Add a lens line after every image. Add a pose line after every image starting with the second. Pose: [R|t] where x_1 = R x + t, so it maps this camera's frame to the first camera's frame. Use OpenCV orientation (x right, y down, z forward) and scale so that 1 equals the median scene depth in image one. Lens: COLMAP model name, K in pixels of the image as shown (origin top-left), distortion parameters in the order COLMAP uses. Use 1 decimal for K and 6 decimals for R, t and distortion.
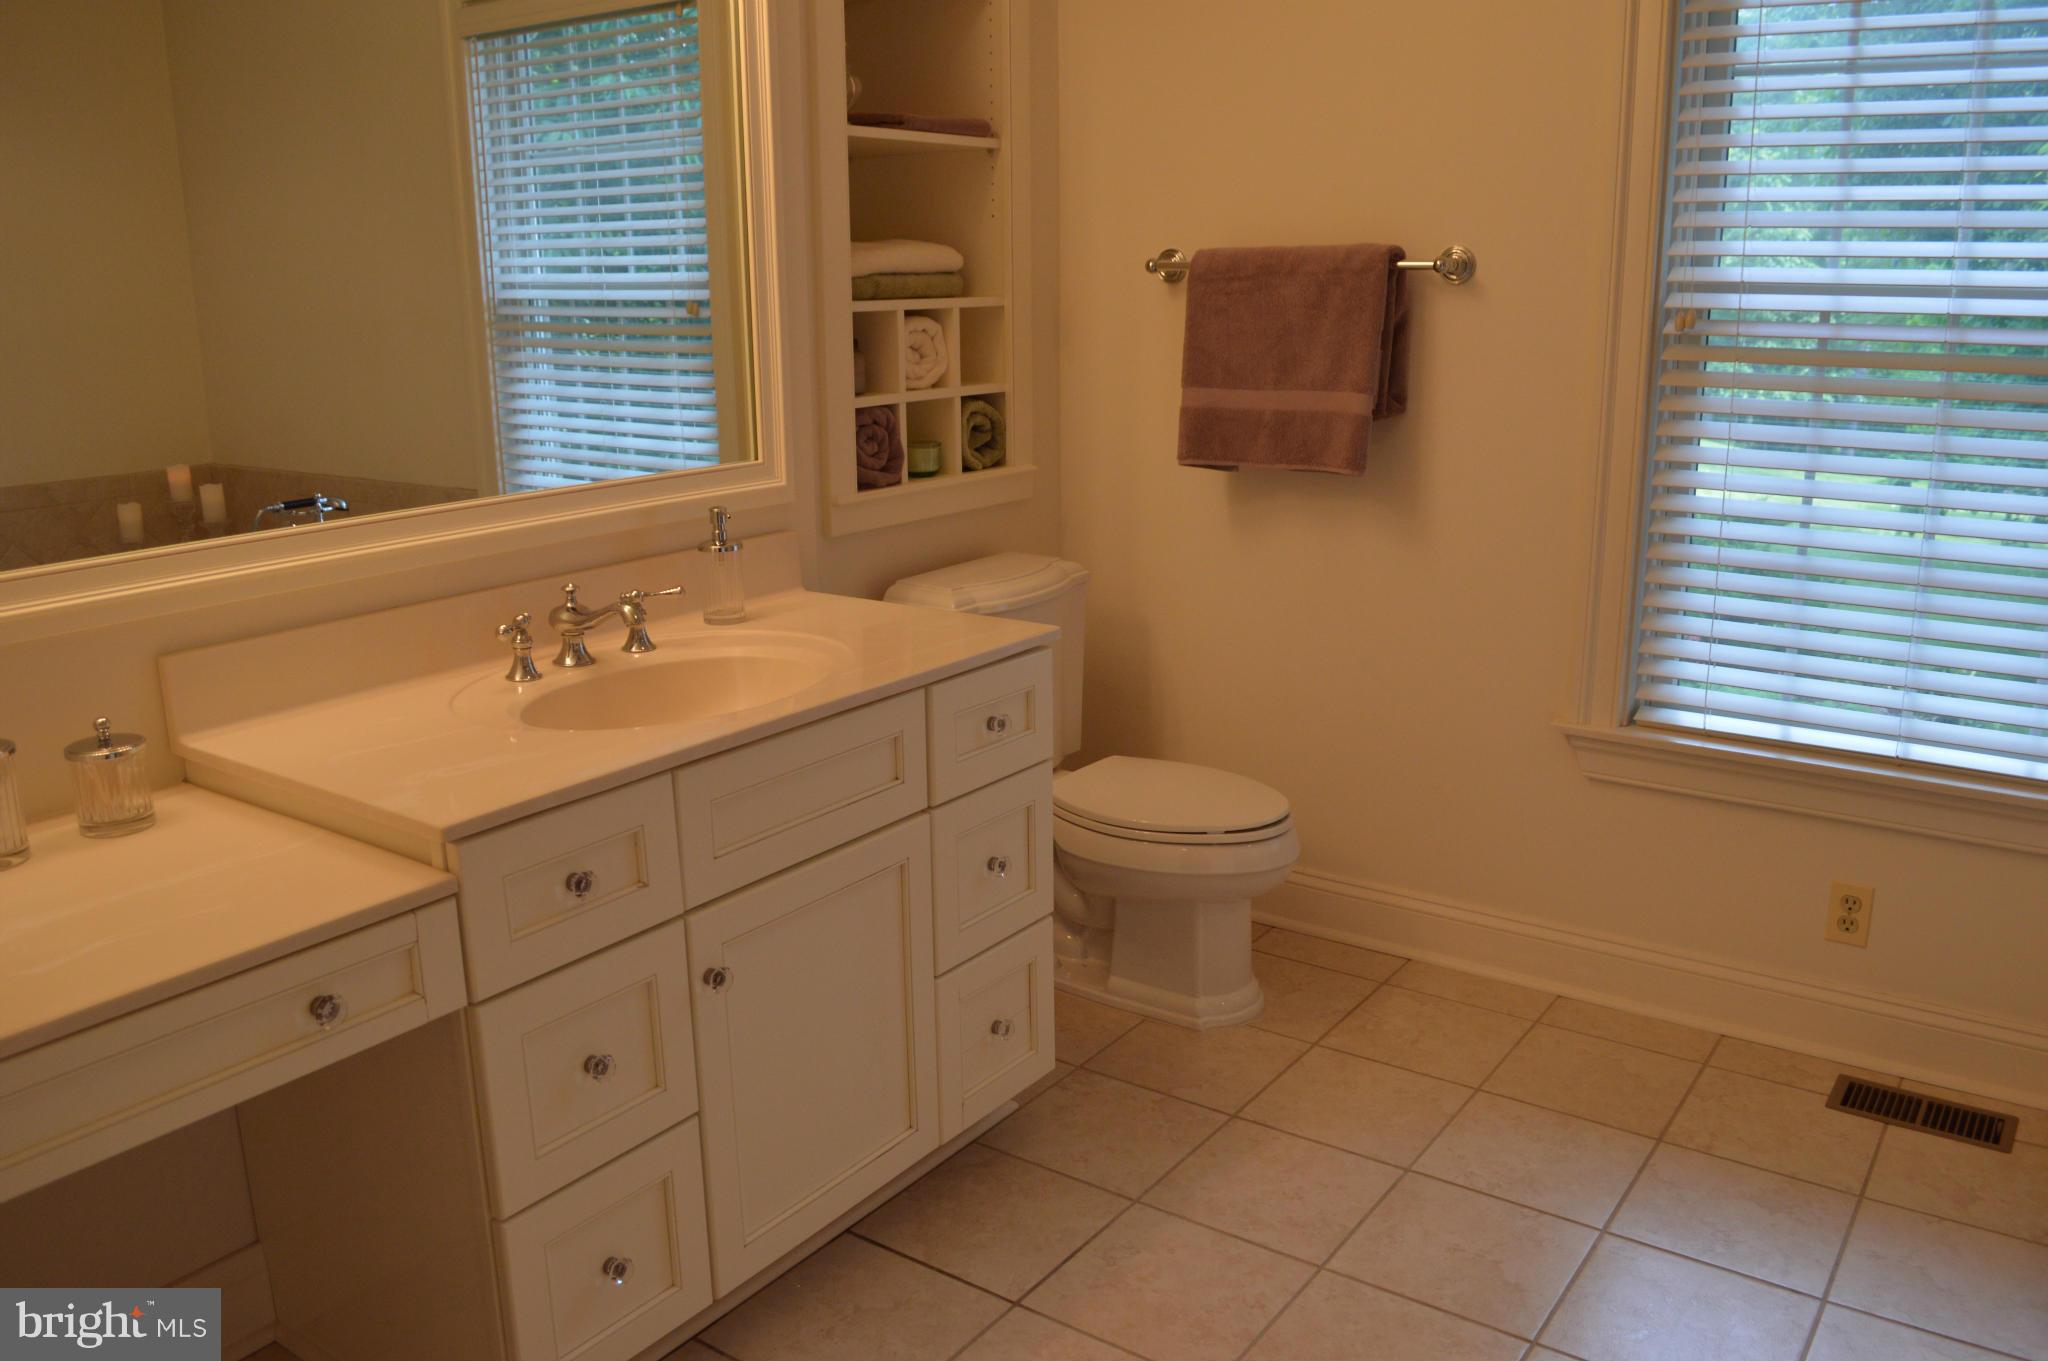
lens RADIAL K [[1638.2, 0, 1024.0], [0, 1638.2, 680.5], [0, 0, 1]] dist [-0.078649, -0.000894]
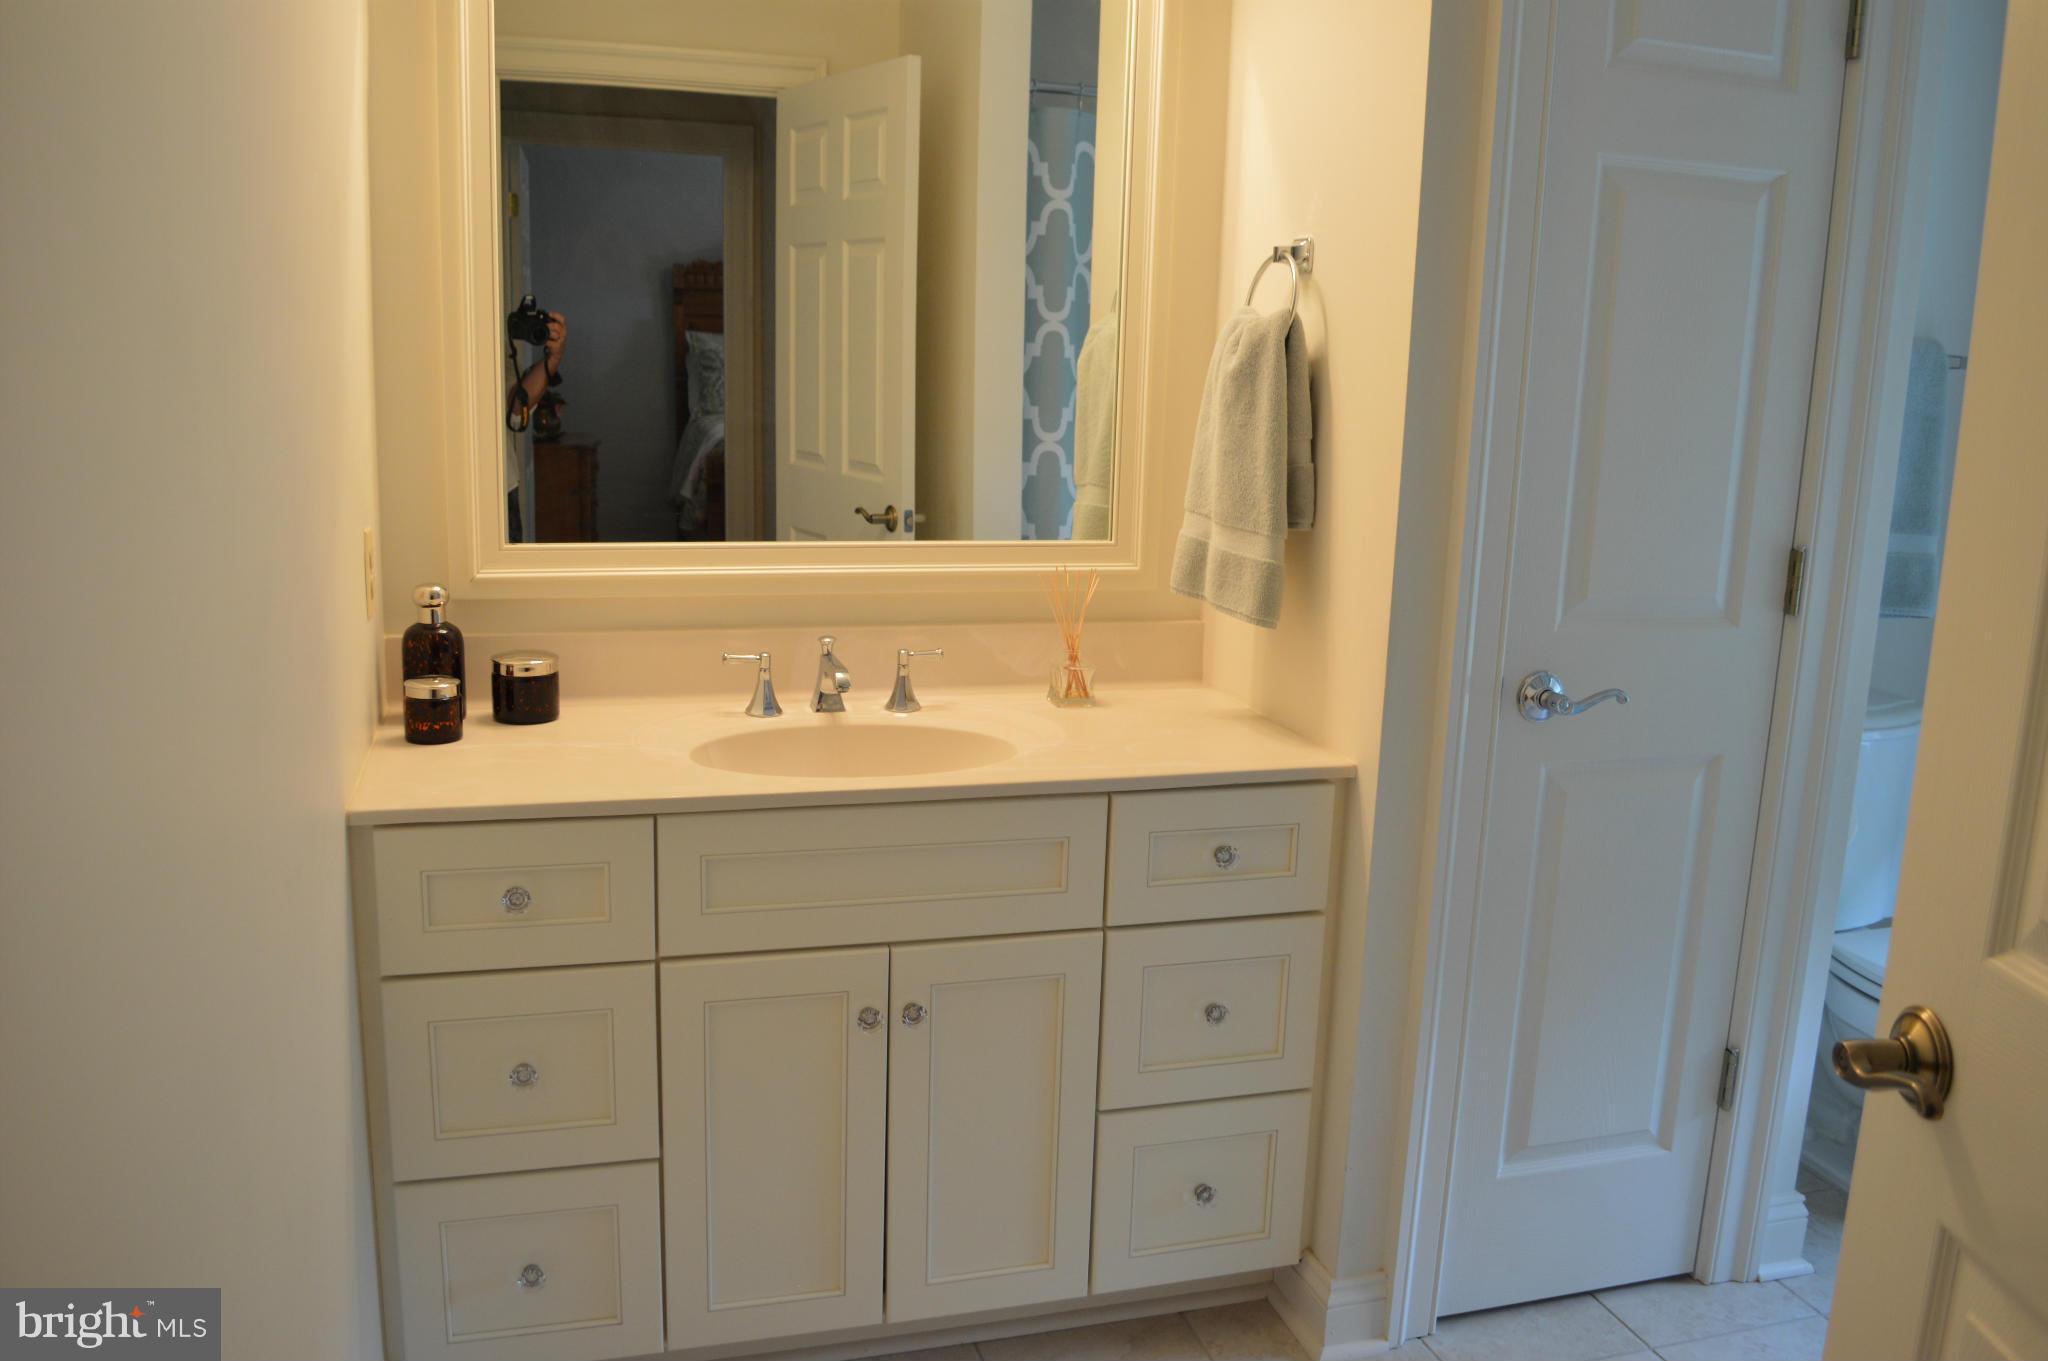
lens RADIAL K [[1638.2, 0, 1024.0], [0, 1638.2, 680.5], [0, 0, 1]] dist [-0.078649, -0.000894]
pose [[0.834974, 0.143816, -0.531163, 0.364811], [-0.175427, 0.984449, -0.009220, -0.041141], [0.521577, 0.100879, 0.847219, 0.188341]]
